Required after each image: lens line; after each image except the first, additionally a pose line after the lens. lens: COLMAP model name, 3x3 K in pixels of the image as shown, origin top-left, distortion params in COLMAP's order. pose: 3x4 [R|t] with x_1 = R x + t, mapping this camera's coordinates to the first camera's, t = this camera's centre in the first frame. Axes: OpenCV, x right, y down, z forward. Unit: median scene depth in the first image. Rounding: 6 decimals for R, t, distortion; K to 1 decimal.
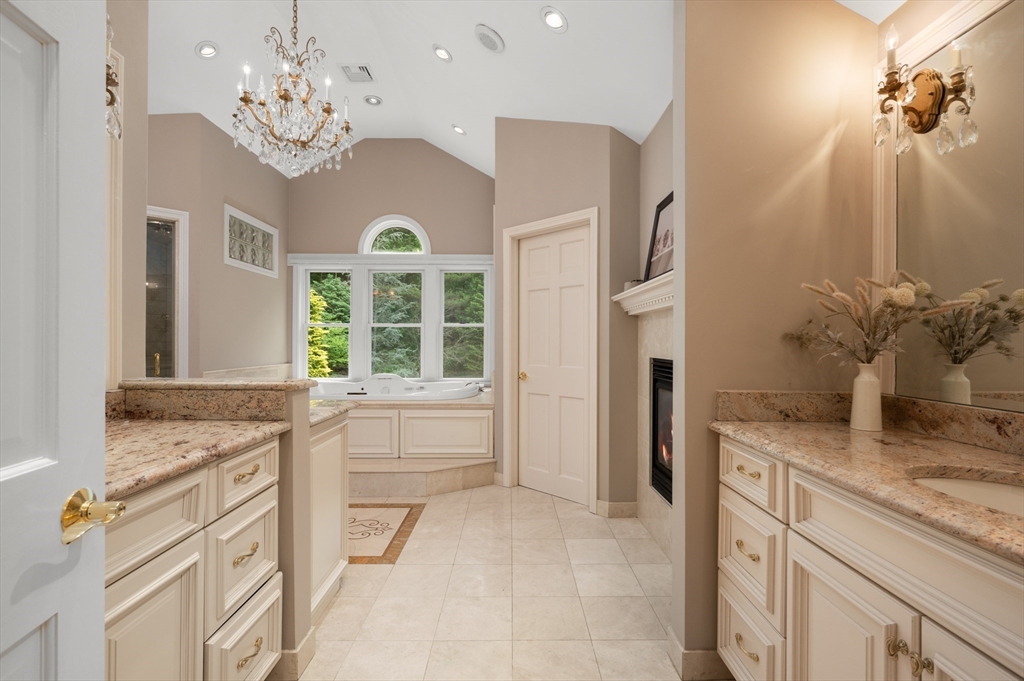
lens RADIAL K [[459.3, 0, 512.7], [0, 459.3, 339.0], [0, 0, 1]] dist [-0.005786, -0.000609]
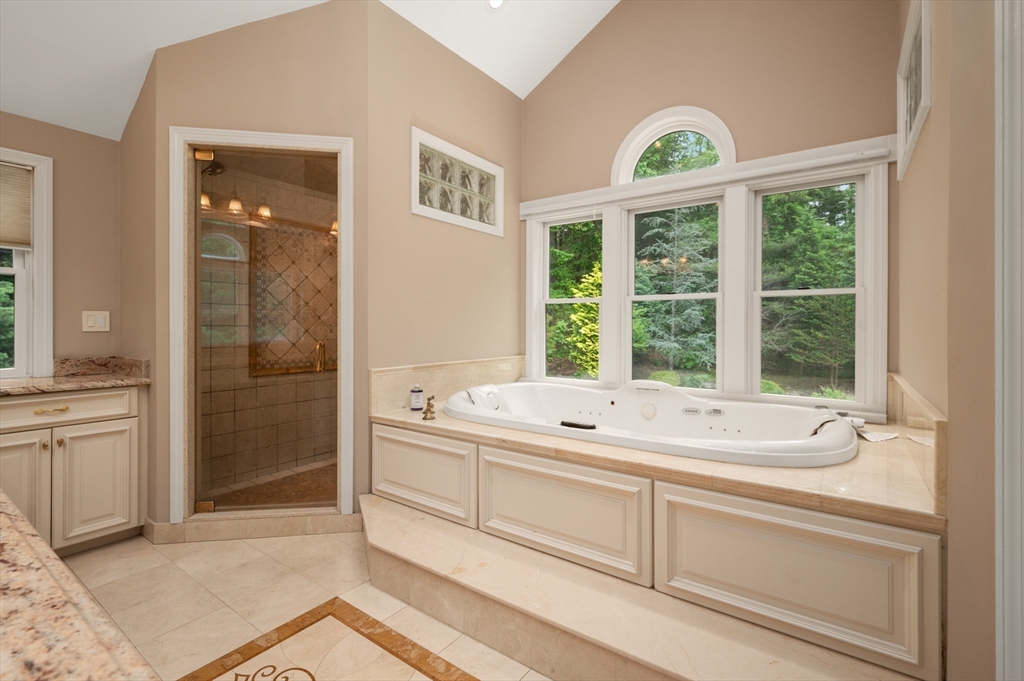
lens RADIAL K [[459.3, 0, 520.1], [0, 459.3, 323.8], [0, 0, 1]] dist [-0.005786, -0.000609]
pose [[0.810216, -0.002601, -0.586125, -0.067468], [0.003719, 0.999993, 0.000703, 0.003954], [0.586119, -0.002750, 0.810220, 0.414379]]
